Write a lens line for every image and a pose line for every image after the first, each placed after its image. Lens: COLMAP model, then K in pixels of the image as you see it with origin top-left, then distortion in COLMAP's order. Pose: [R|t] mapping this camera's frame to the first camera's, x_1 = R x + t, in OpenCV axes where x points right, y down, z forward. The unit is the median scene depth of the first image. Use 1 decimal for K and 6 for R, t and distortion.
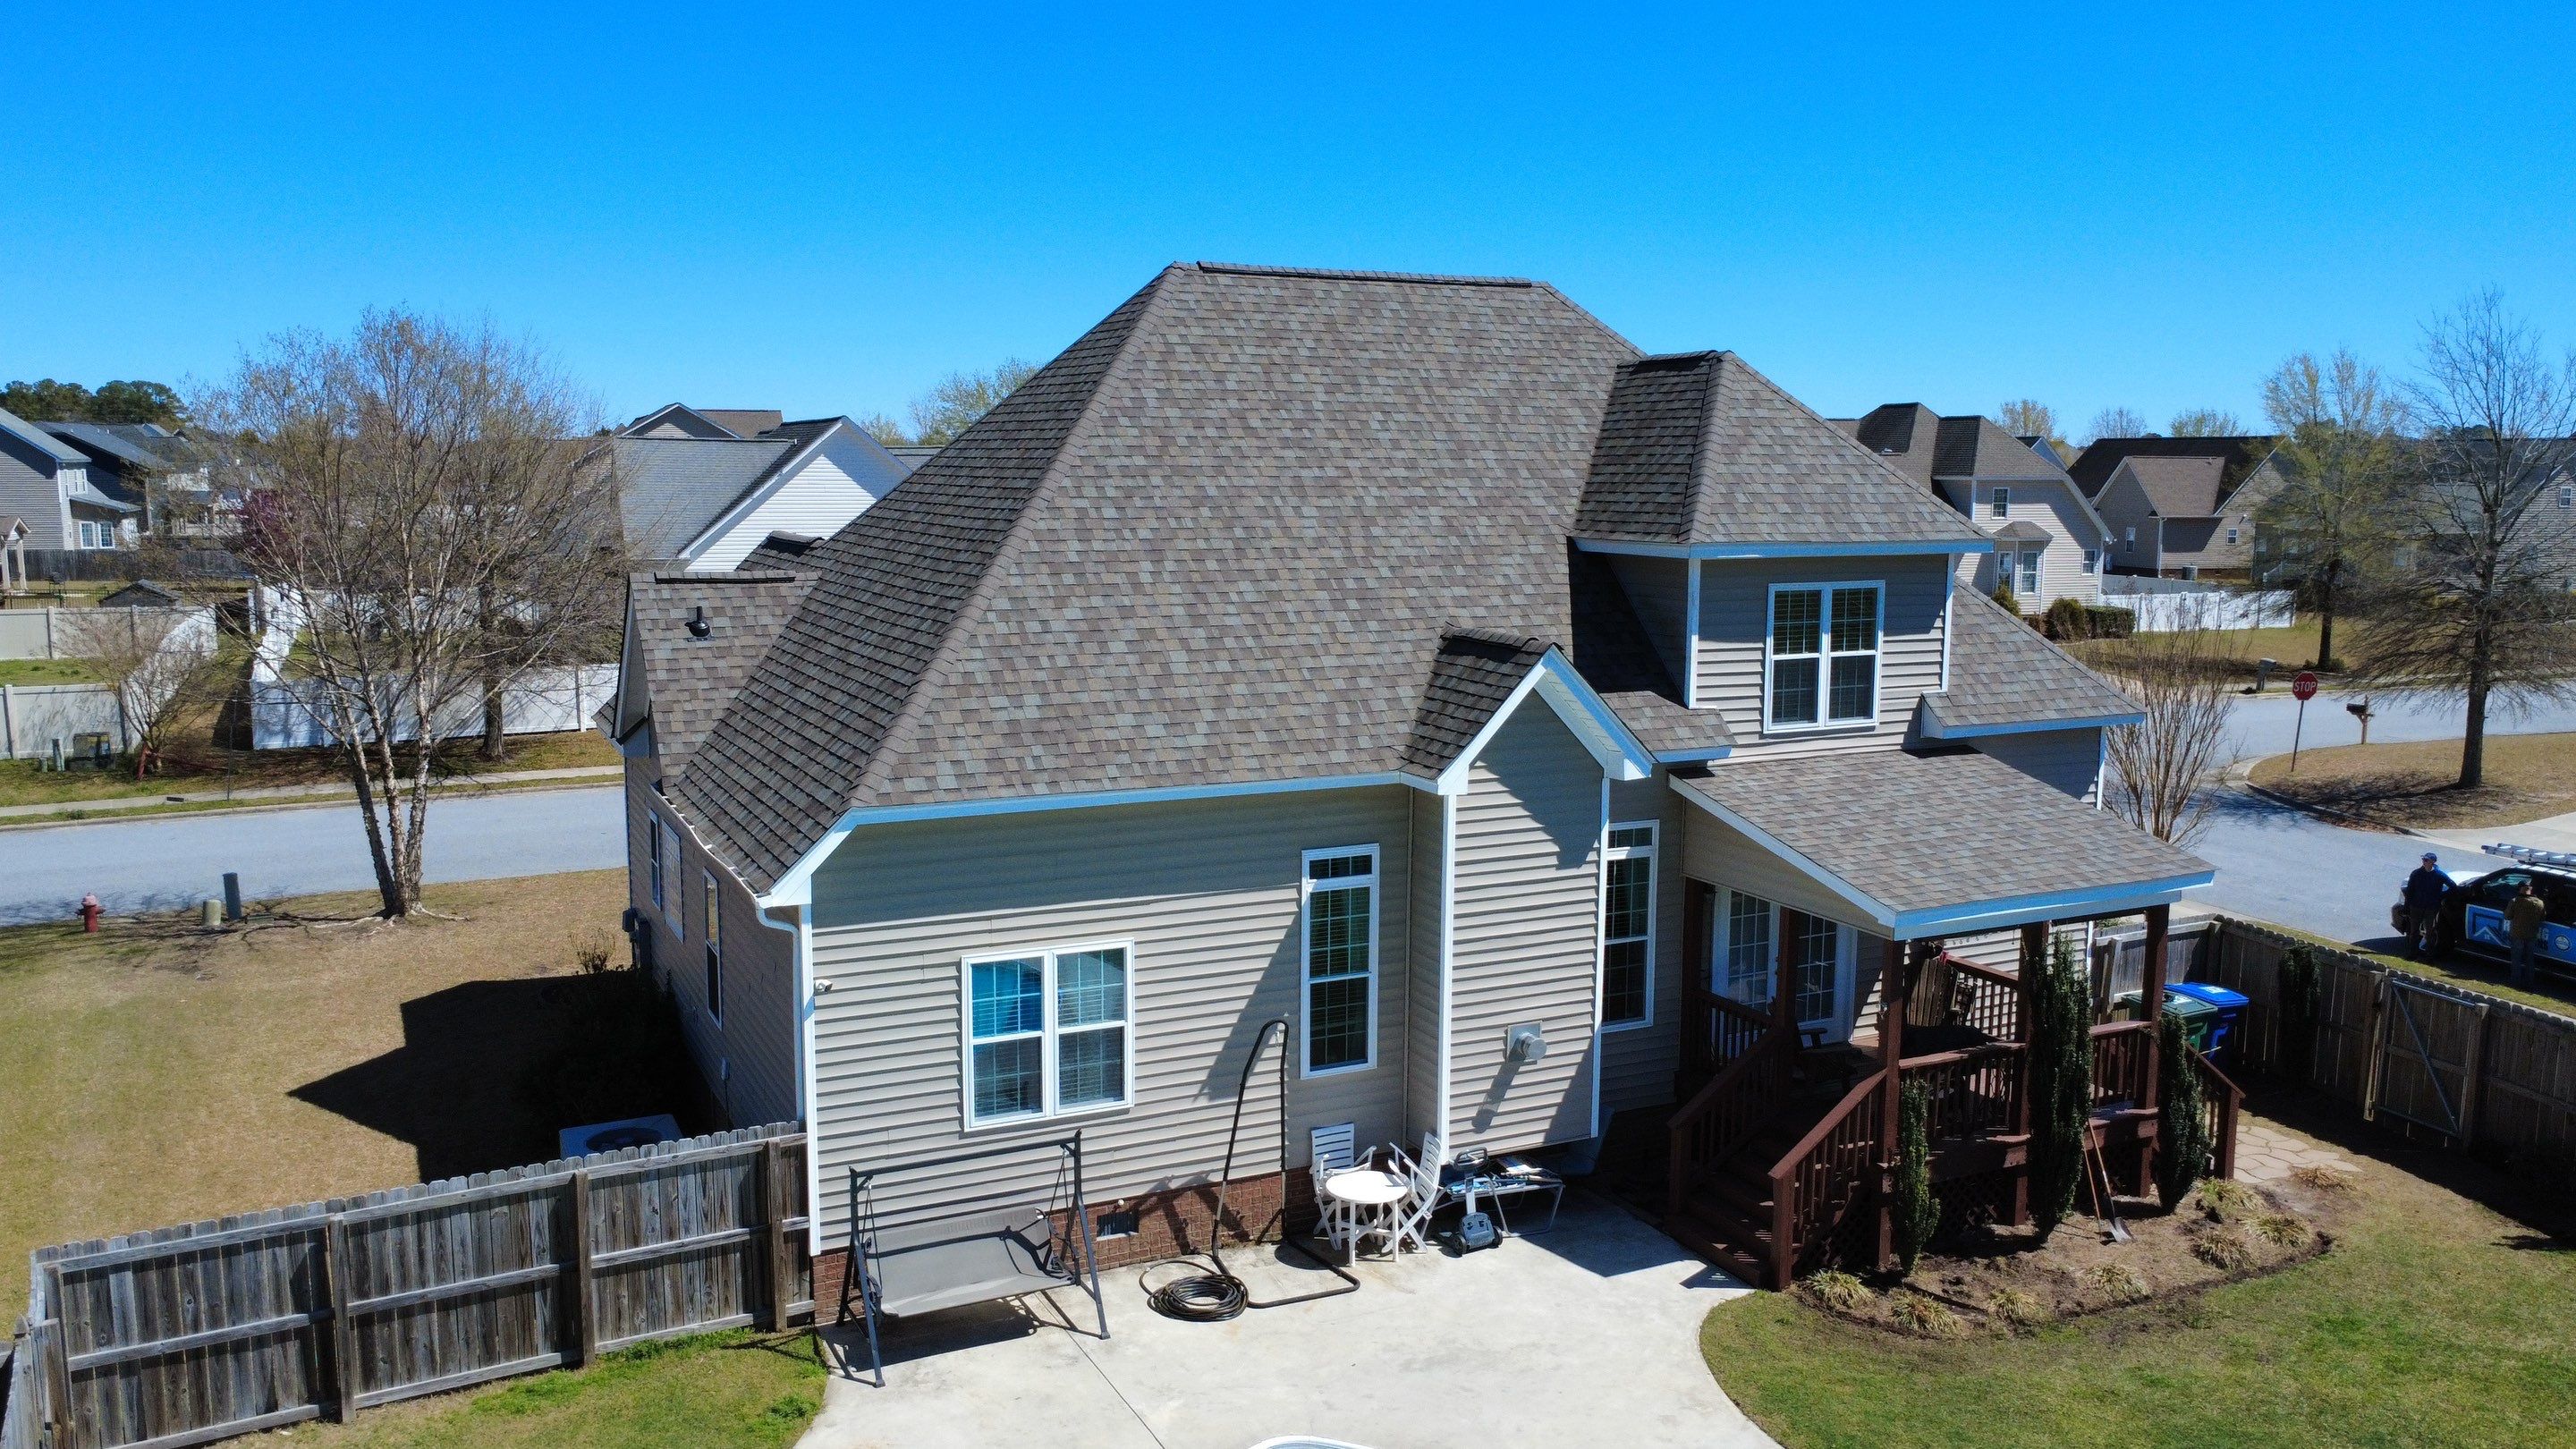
lens RADIAL K [[1921.4, 0, 1288.8], [0, 1921.4, 725.5], [0, 0, 1]] dist [0.006547, 0.000476]
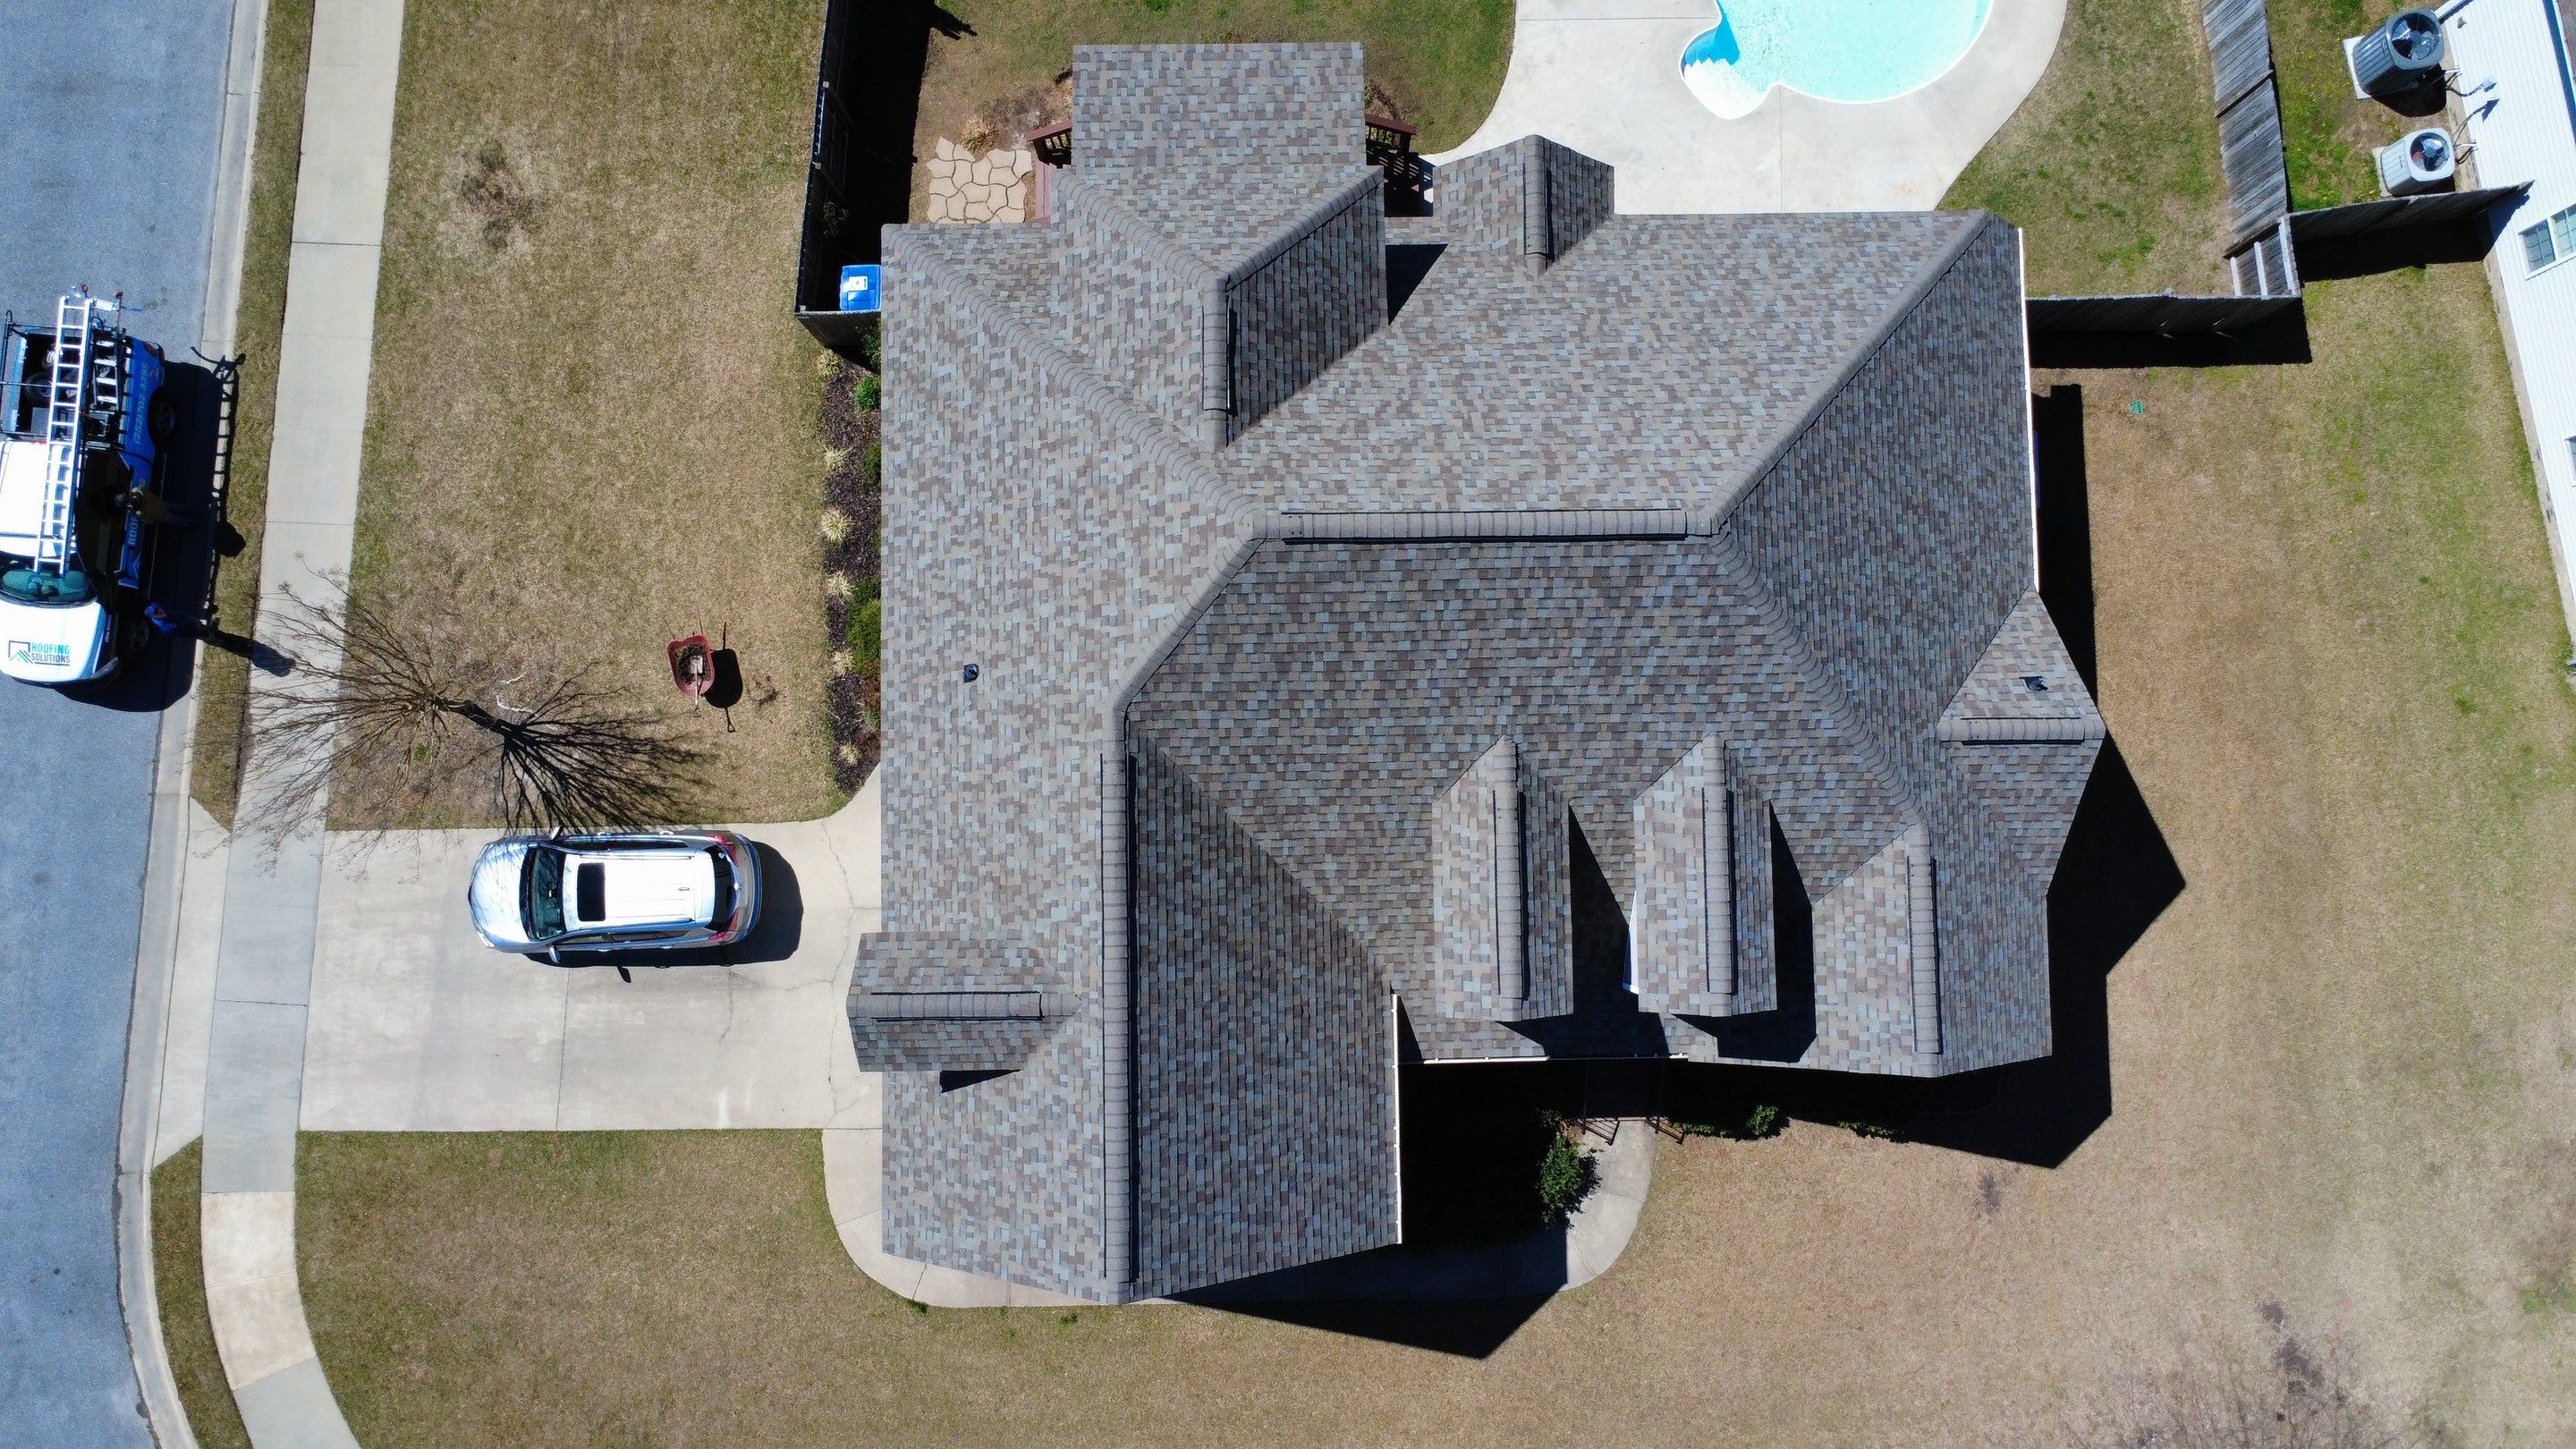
lens RADIAL K [[1921.4, 0, 1288.8], [0, 1921.4, 725.5], [0, 0, 1]] dist [0.006547, 0.000476]
pose [[-0.902757, -0.429651, 0.020712, 0.075986], [0.048556, -0.053942, 0.997363, -1.360205], [-0.427401, 0.901382, 0.069559, 1.241165]]
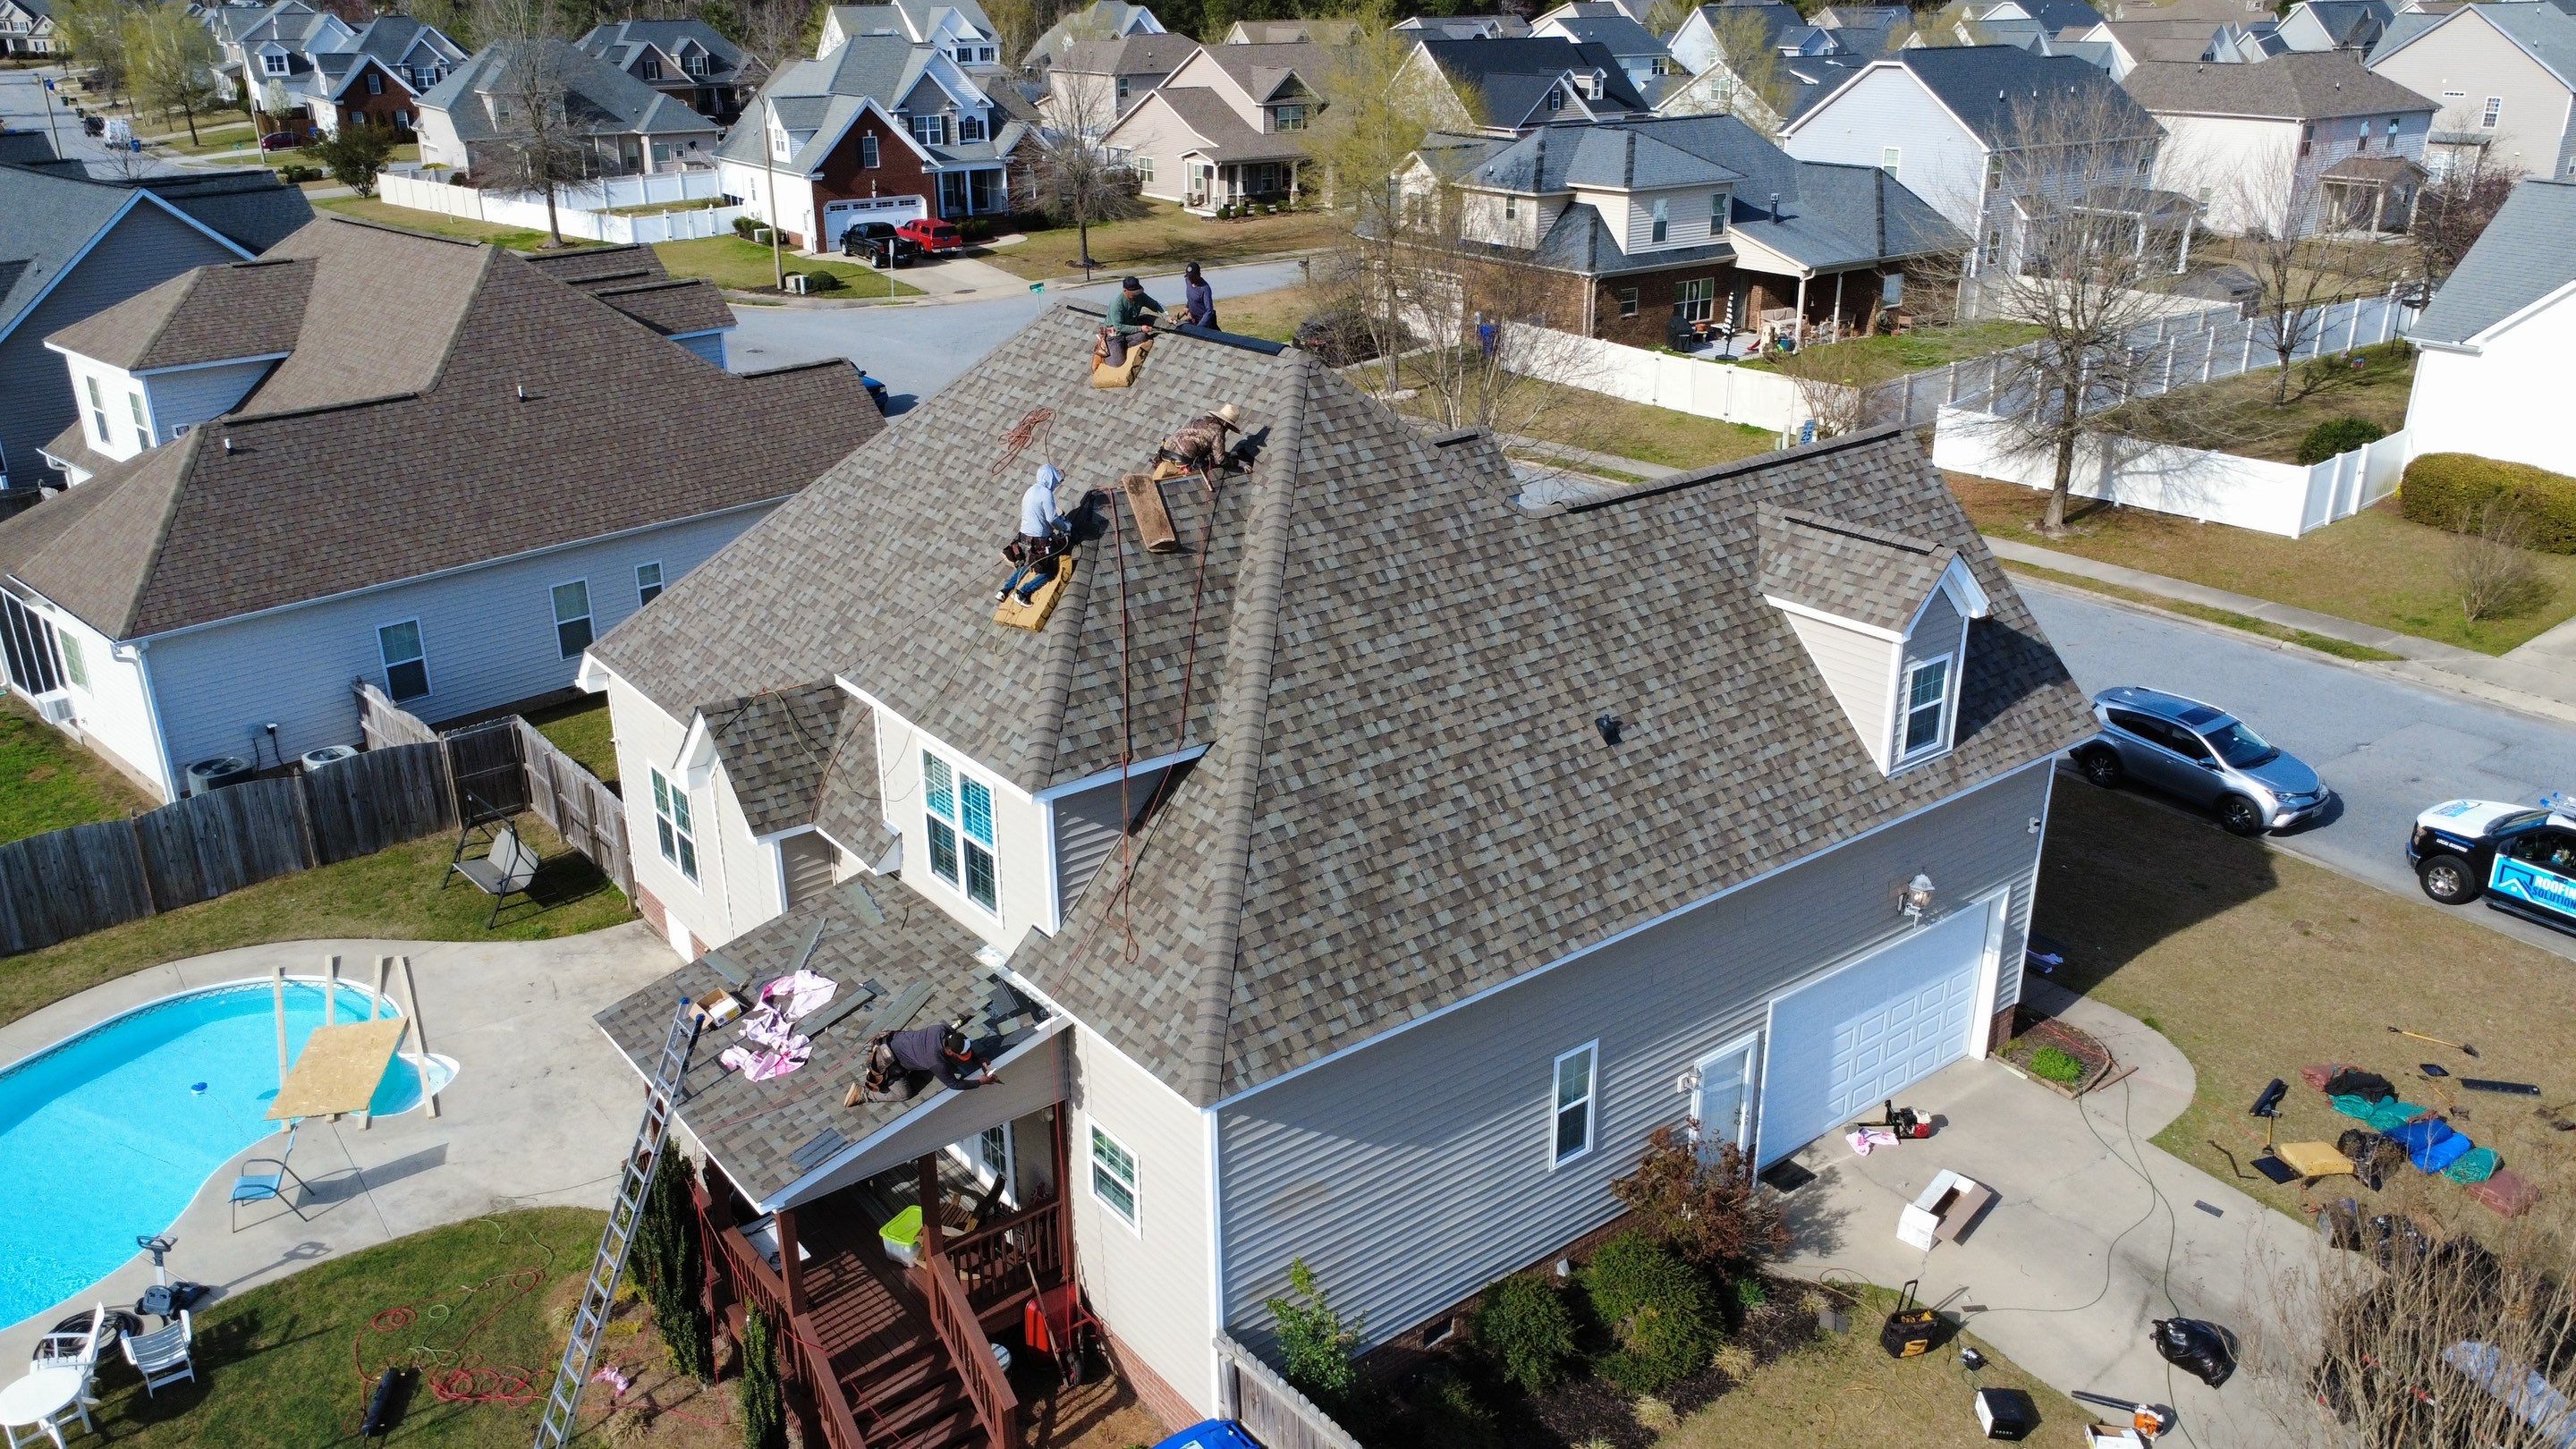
lens RADIAL K [[1921.4, 0, 1288.8], [0, 1921.4, 725.5], [0, 0, 1]] dist [0.006547, 0.000476]
pose [[0.197934, 0.351343, -0.915085, 1.220879], [-0.125489, 0.934956, 0.331829, -0.442675], [0.972150, 0.049153, 0.229149, 0.979812]]
